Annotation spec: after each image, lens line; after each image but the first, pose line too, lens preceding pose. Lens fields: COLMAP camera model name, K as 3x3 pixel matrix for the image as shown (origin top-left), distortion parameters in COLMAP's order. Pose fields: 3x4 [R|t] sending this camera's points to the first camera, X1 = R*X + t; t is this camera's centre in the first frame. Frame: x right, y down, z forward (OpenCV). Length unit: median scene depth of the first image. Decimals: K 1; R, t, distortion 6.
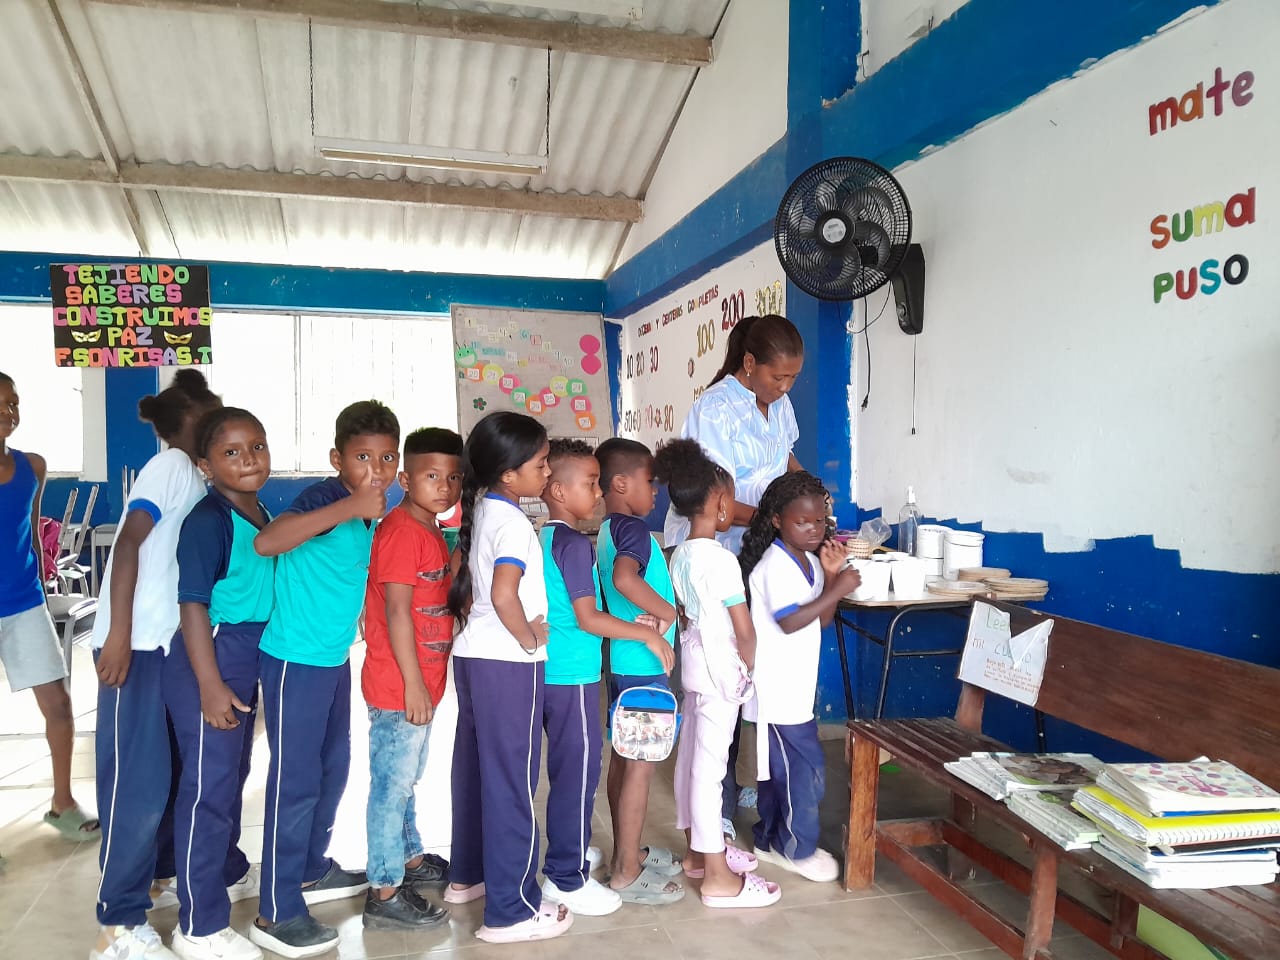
lens RADIAL K [[1038.0, 0, 640.0], [0, 1038.0, 480.0], [0, 0, 1]] dist [0.004649, -0.081173]
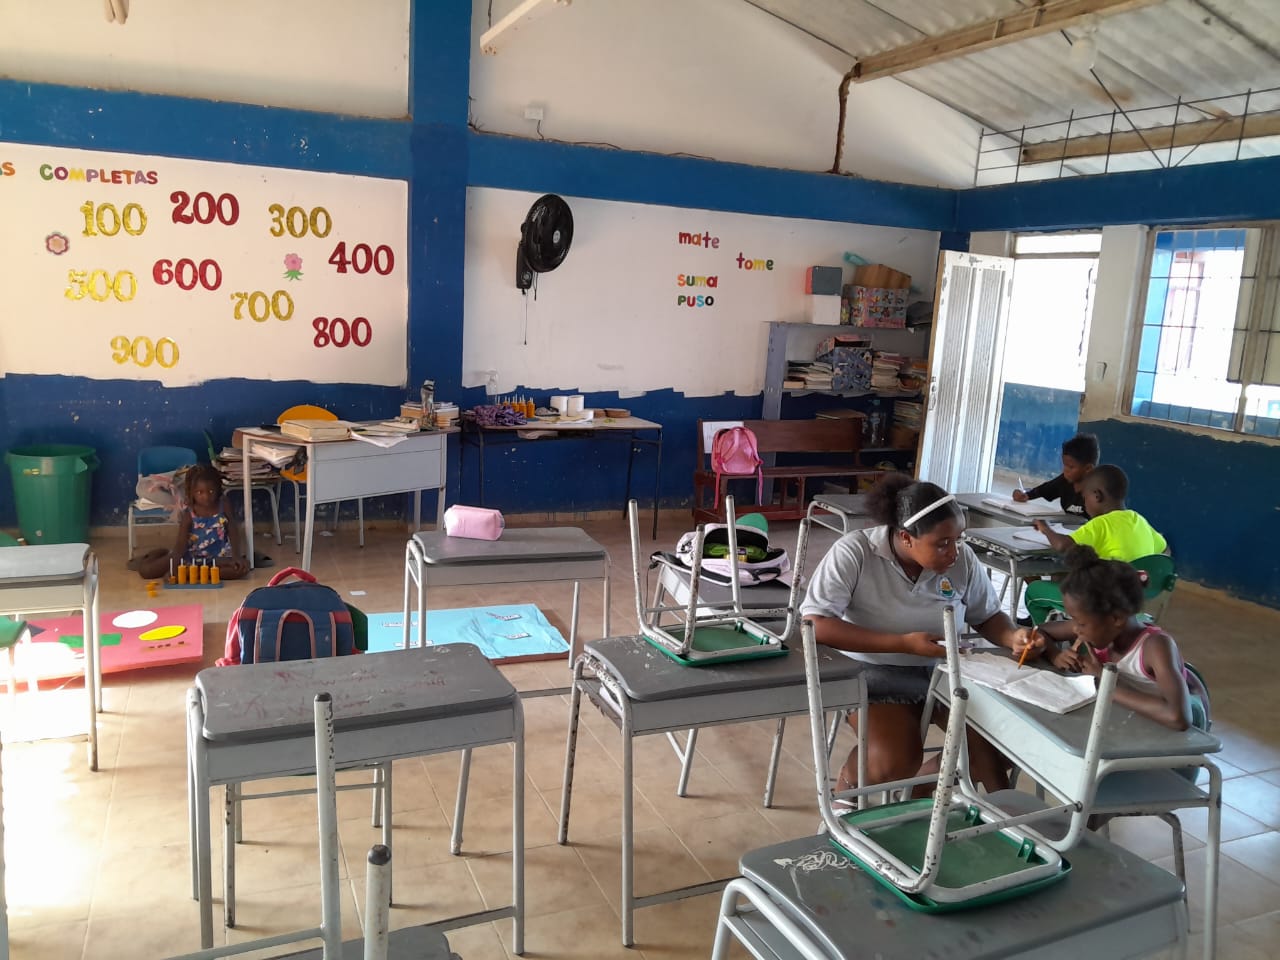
lens RADIAL K [[1038.0, 0, 640.0], [0, 1038.0, 480.0], [0, 0, 1]] dist [0.004649, -0.081173]
pose [[-0.205803, -0.189281, 0.960113, -2.368852], [-0.030727, 0.981882, 0.186987, -0.237691], [-0.978111, 0.008981, -0.207890, 1.753545]]
